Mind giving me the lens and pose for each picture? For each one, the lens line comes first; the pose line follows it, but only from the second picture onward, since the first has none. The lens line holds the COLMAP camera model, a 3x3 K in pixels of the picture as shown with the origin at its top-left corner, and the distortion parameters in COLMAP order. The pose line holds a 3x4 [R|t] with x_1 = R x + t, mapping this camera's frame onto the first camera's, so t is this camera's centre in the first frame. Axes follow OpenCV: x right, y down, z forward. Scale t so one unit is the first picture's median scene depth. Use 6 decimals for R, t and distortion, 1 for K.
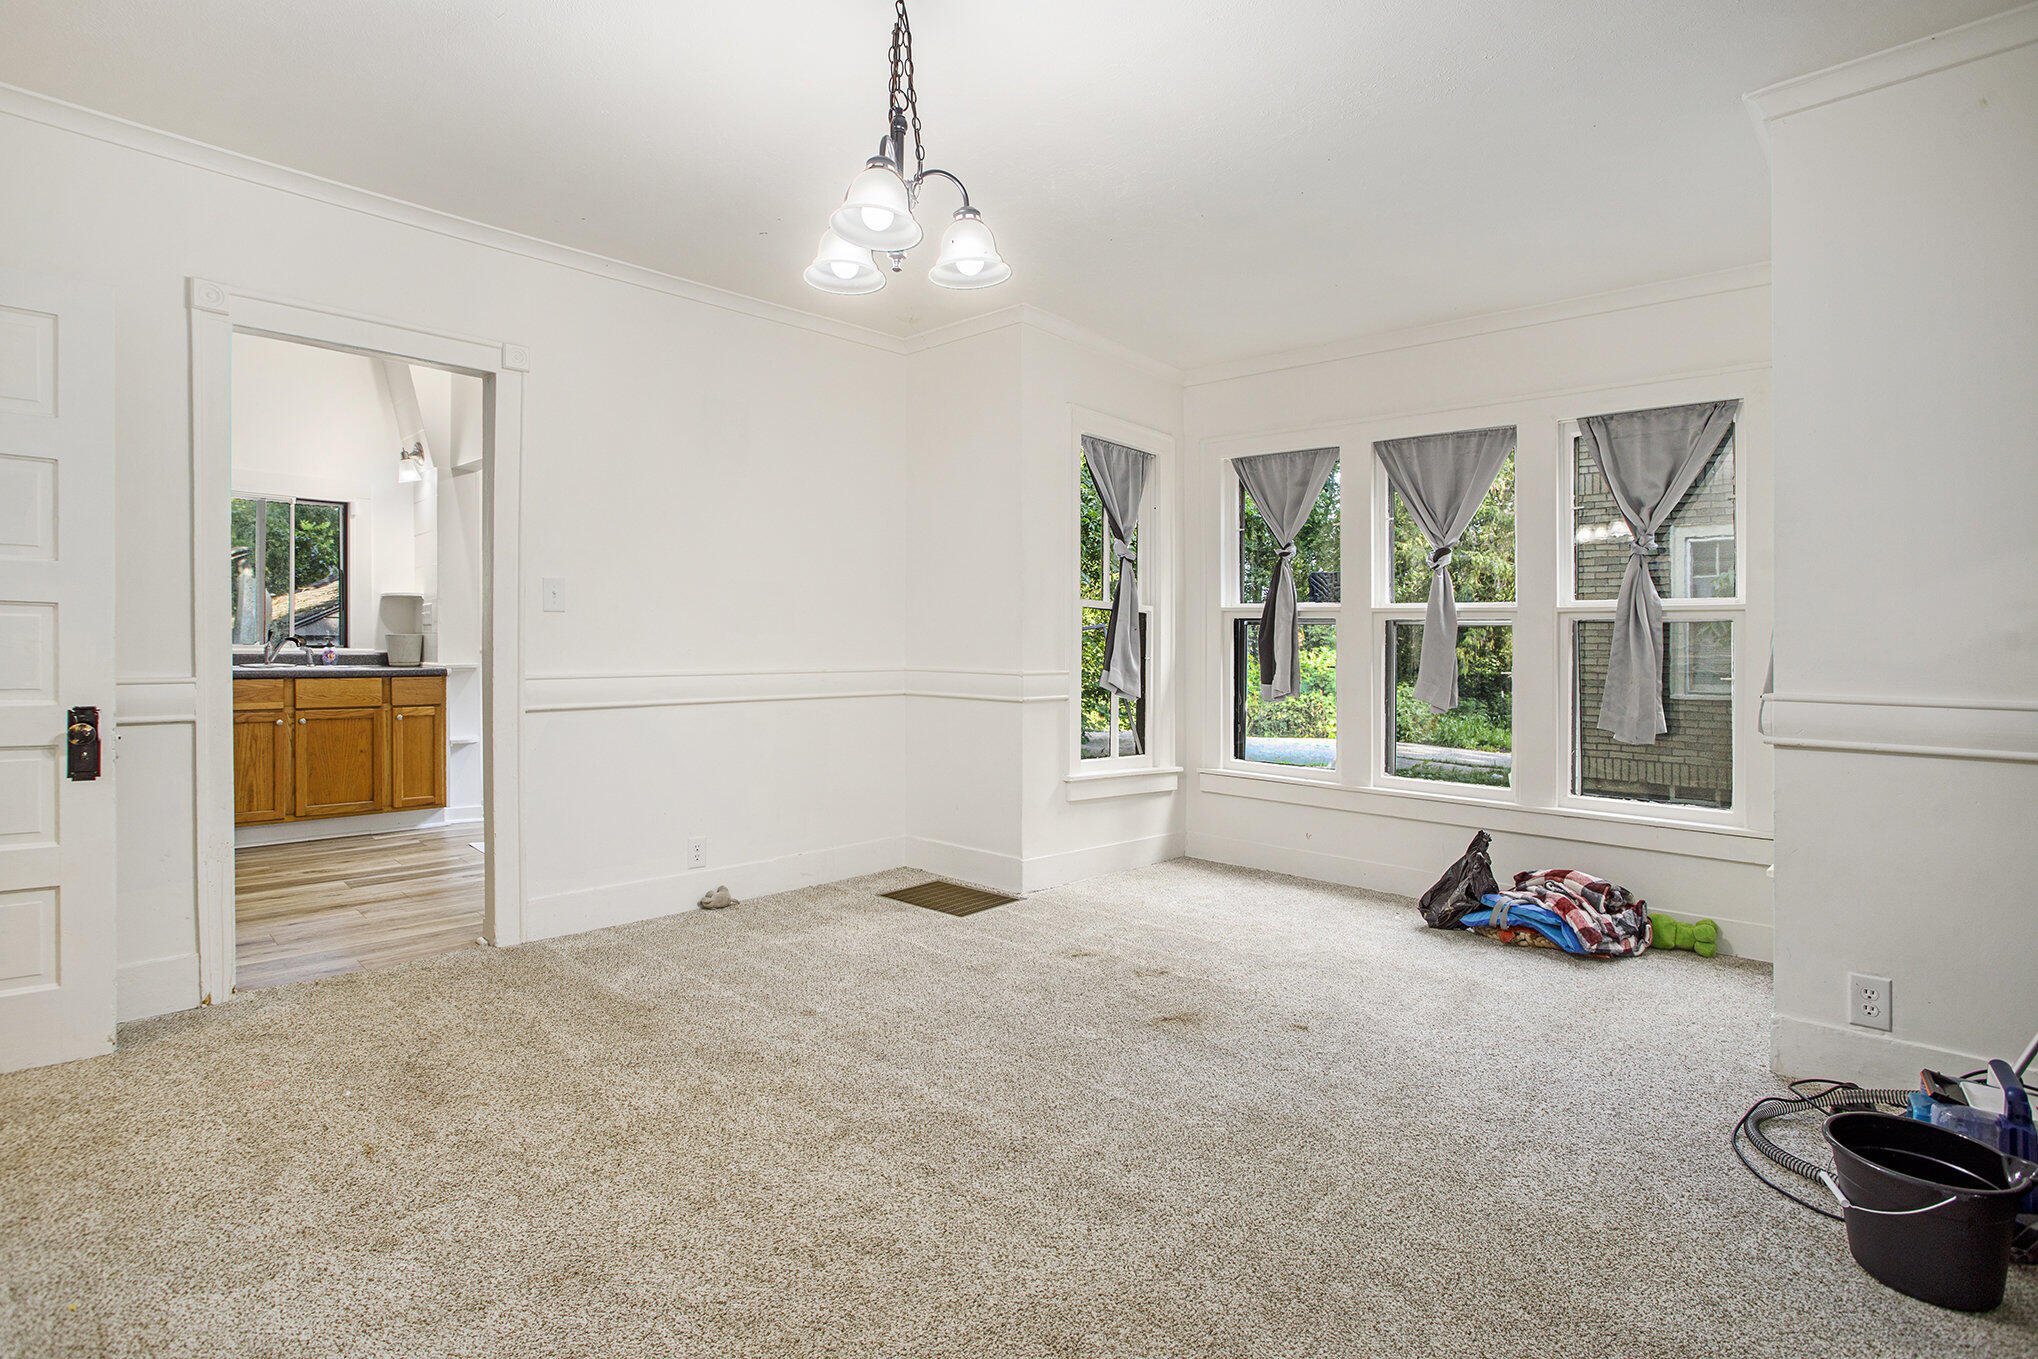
lens RADIAL K [[1054.1, 0, 1010.9], [0, 1054.1, 671.5], [0, 0, 1]] dist [-0.000194, 0.000670]
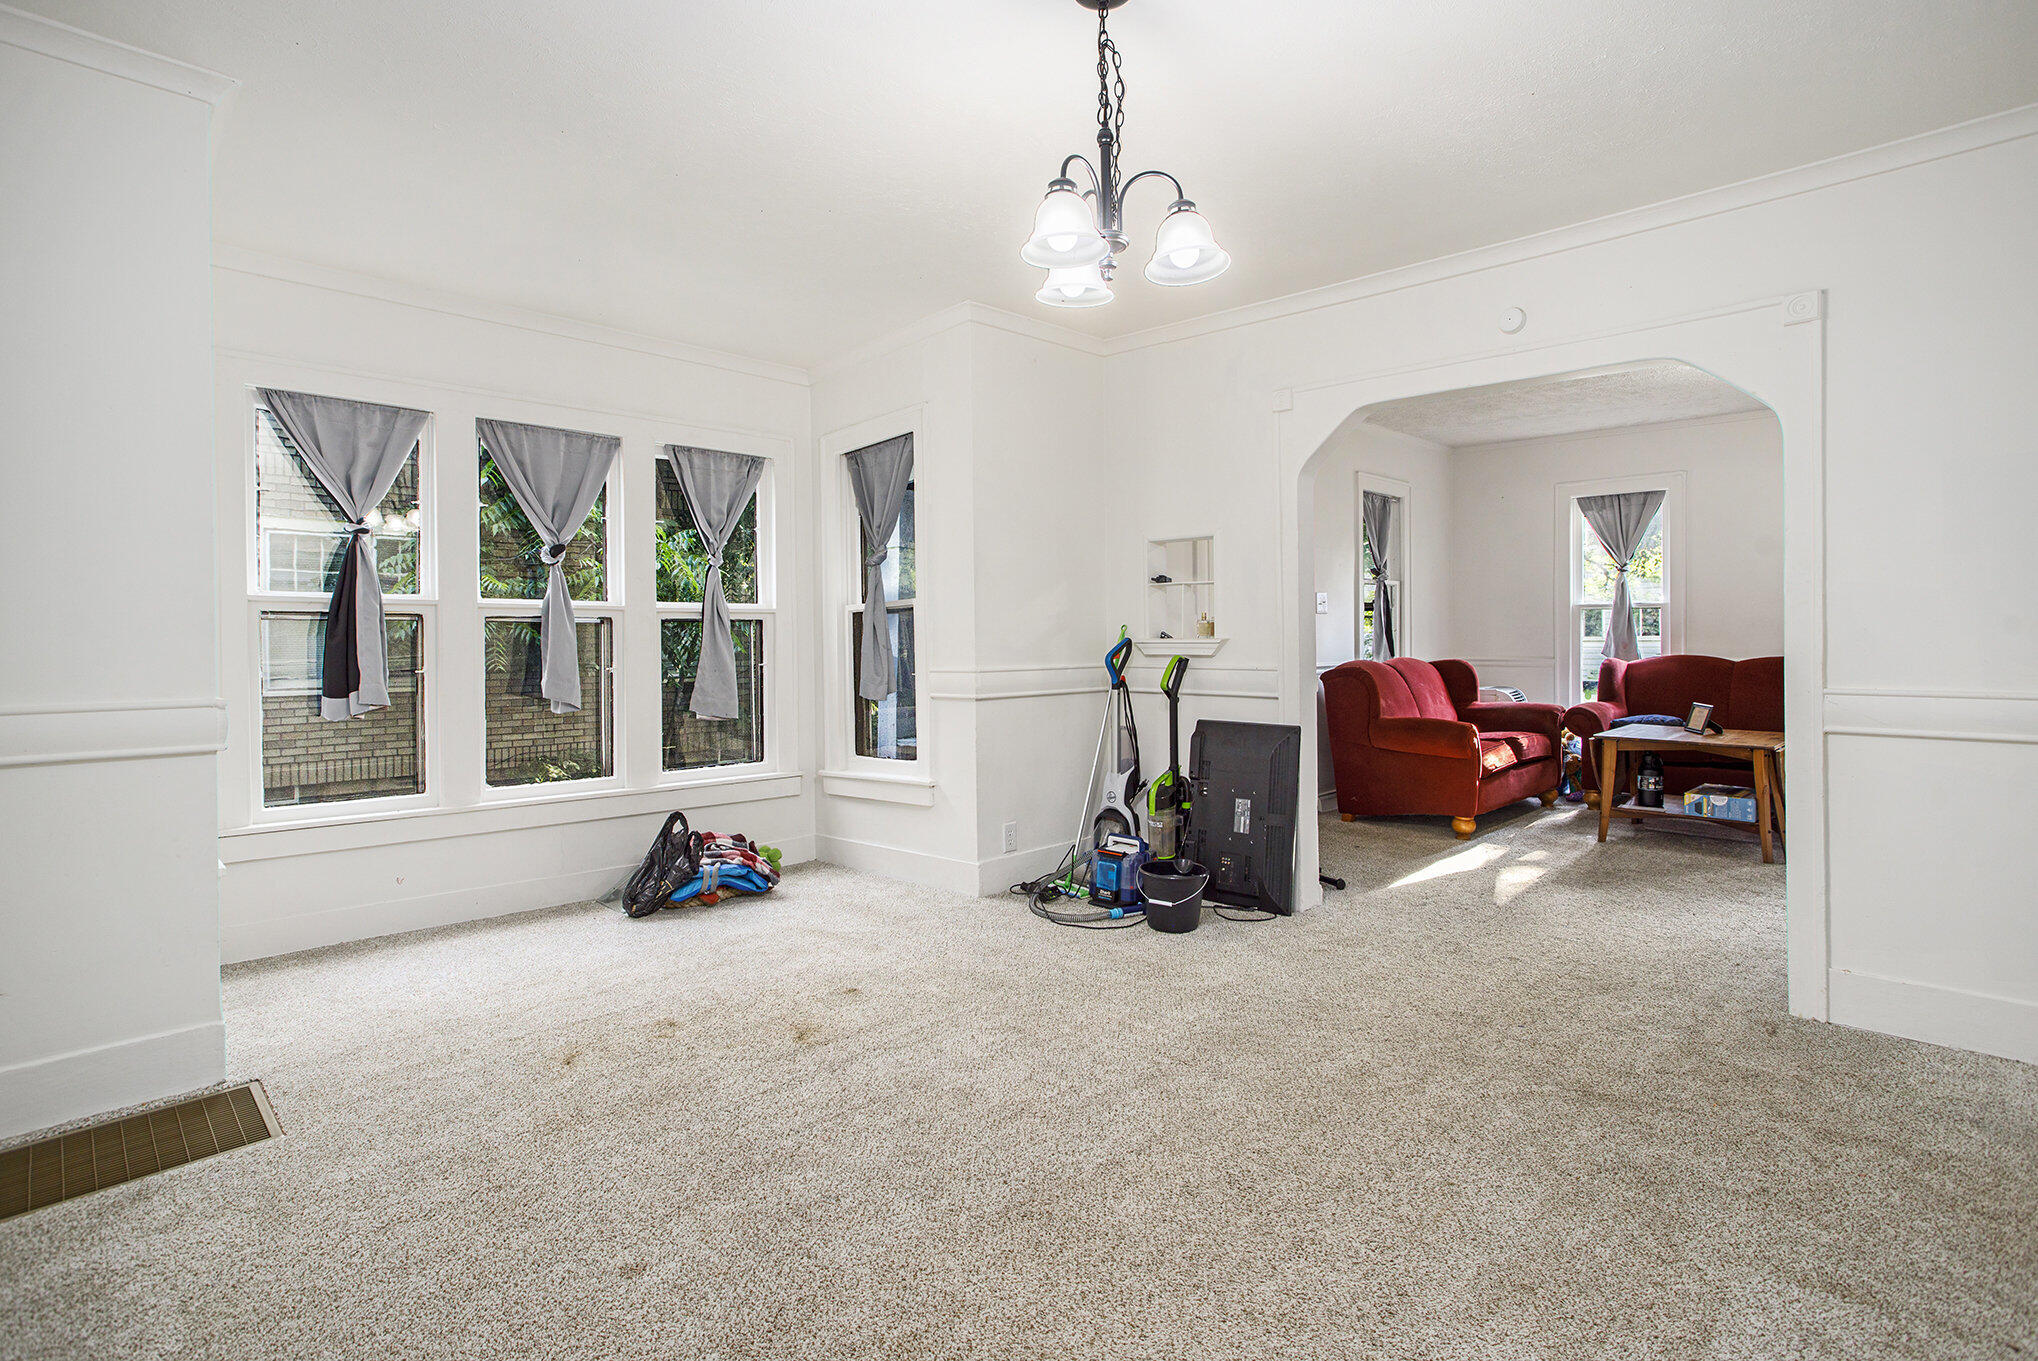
lens RADIAL K [[1054.1, 0, 1010.9], [0, 1054.1, 672.5], [0, 0, 1]] dist [-0.000194, 0.000670]
pose [[0.049454, -0.044963, 0.997764, -0.603645], [0.034529, 0.998466, 0.043283, -0.028449], [-0.998179, 0.032311, 0.050931, 0.577511]]
